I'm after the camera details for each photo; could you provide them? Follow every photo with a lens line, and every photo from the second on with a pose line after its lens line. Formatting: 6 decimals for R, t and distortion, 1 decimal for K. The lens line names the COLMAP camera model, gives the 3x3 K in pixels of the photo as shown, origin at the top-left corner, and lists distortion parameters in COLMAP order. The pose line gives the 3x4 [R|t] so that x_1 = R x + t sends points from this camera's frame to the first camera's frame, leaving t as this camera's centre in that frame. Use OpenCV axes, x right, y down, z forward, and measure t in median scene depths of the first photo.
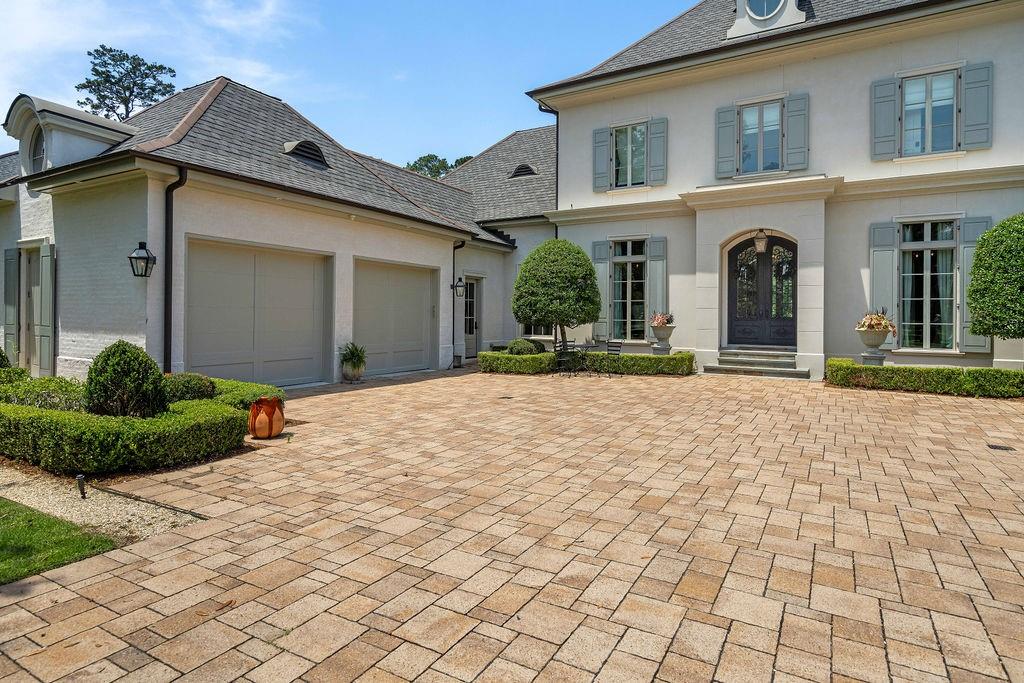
lens RADIAL K [[568.0, 0, 510.6], [0, 568.0, 313.4], [0, 0, 1]] dist [-0.001057, -0.000280]
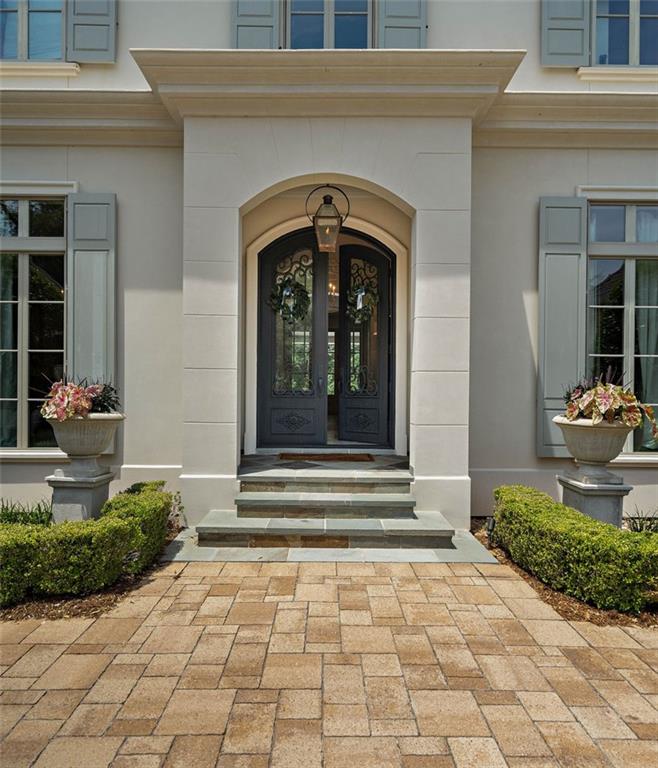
lens RADIAL K [[476.9, 0, 328.7], [0, 476.9, 392.8], [0, 0, 1]] dist [-0.000504, -0.000090]
pose [[0.863460, -0.002404, 0.504411, 0.249871], [-0.003259, 0.999941, 0.010345, 0.003614], [-0.504406, -0.010576, 0.863402, 0.672334]]
